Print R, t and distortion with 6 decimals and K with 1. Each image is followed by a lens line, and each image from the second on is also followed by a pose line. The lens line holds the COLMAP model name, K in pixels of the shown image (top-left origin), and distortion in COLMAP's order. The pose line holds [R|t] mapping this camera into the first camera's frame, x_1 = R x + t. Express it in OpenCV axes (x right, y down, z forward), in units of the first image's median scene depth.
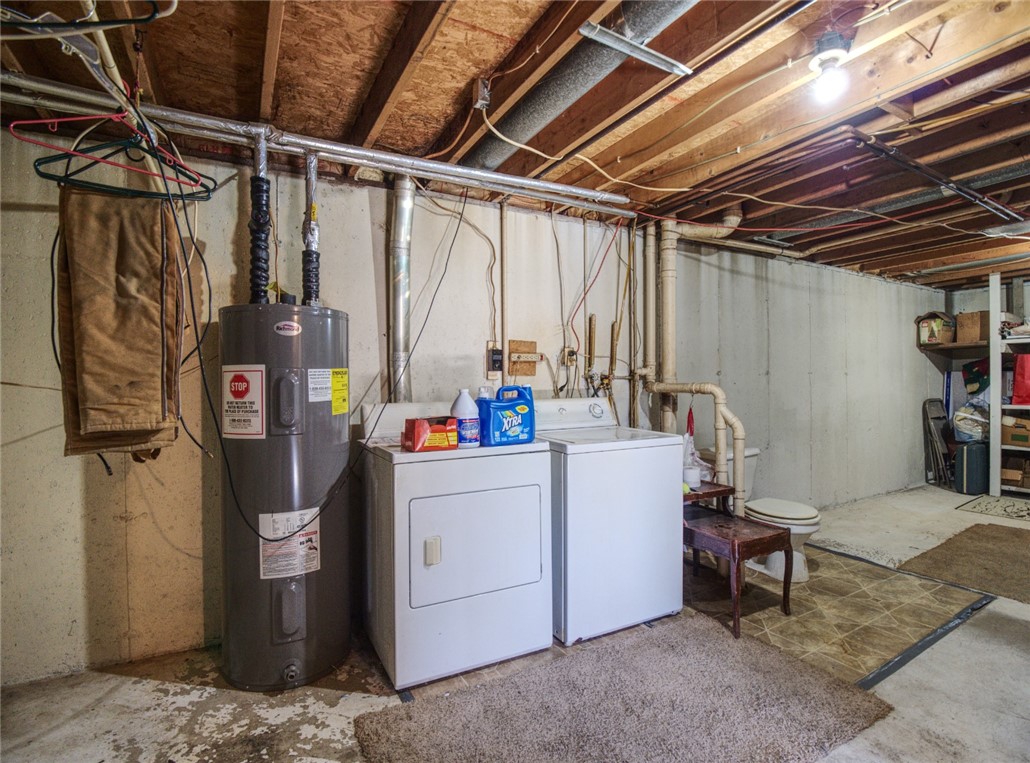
lens RADIAL K [[530.0, 0, 515.9], [0, 530.0, 376.0], [0, 0, 1]] dist [0.027220, -0.000953]
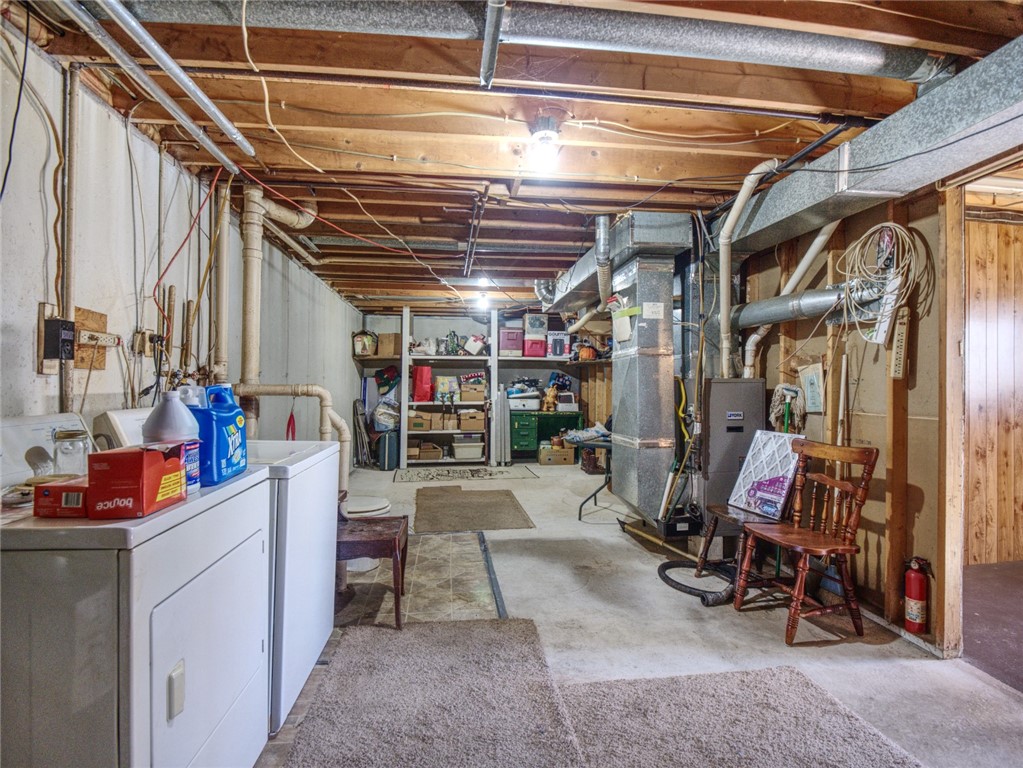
lens RADIAL K [[528.0, 0, 511.5], [0, 528.0, 384.0], [0, 0, 1]] dist [0.000273, -0.000899]
pose [[0.384888, 0.011380, 0.922893, -0.343414], [-0.019664, 0.999798, -0.004127, 0.009104], [-0.922754, -0.016559, 0.385034, 0.316330]]
